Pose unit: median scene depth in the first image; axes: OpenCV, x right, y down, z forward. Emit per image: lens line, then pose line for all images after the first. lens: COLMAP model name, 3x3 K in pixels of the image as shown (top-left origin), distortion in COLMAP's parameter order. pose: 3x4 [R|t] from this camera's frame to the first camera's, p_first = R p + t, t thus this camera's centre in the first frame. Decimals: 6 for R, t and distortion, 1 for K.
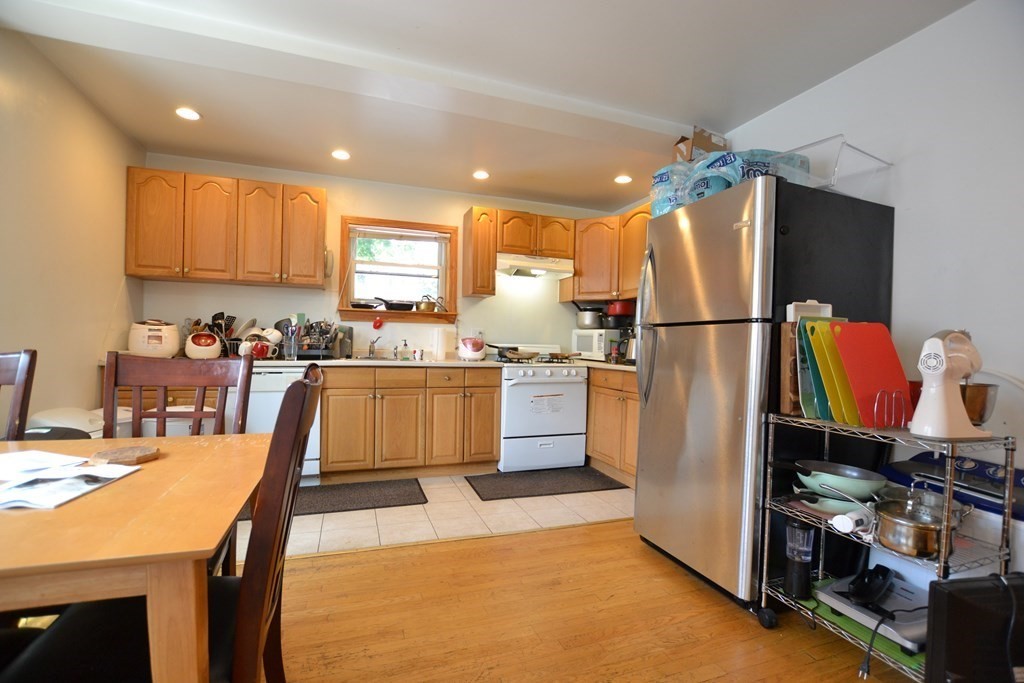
lens RADIAL K [[456.7, 0, 508.6], [0, 456.7, 351.3], [0, 0, 1]] dist [-0.027196, 0.000487]
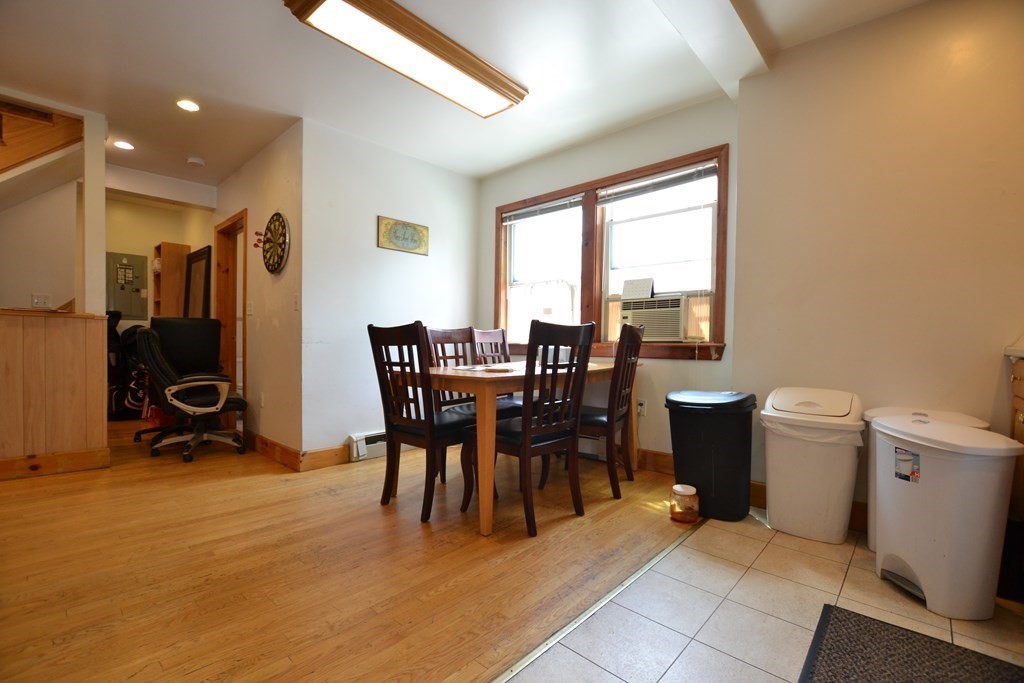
lens RADIAL K [[456.7, 0, 508.6], [0, 456.7, 351.3], [0, 0, 1]] dist [-0.027196, 0.000487]
pose [[-0.883146, -0.020722, -0.468640, 0.034586], [-0.039751, 0.998736, 0.030748, 0.027797], [0.467411, 0.045784, -0.882854, 0.969600]]
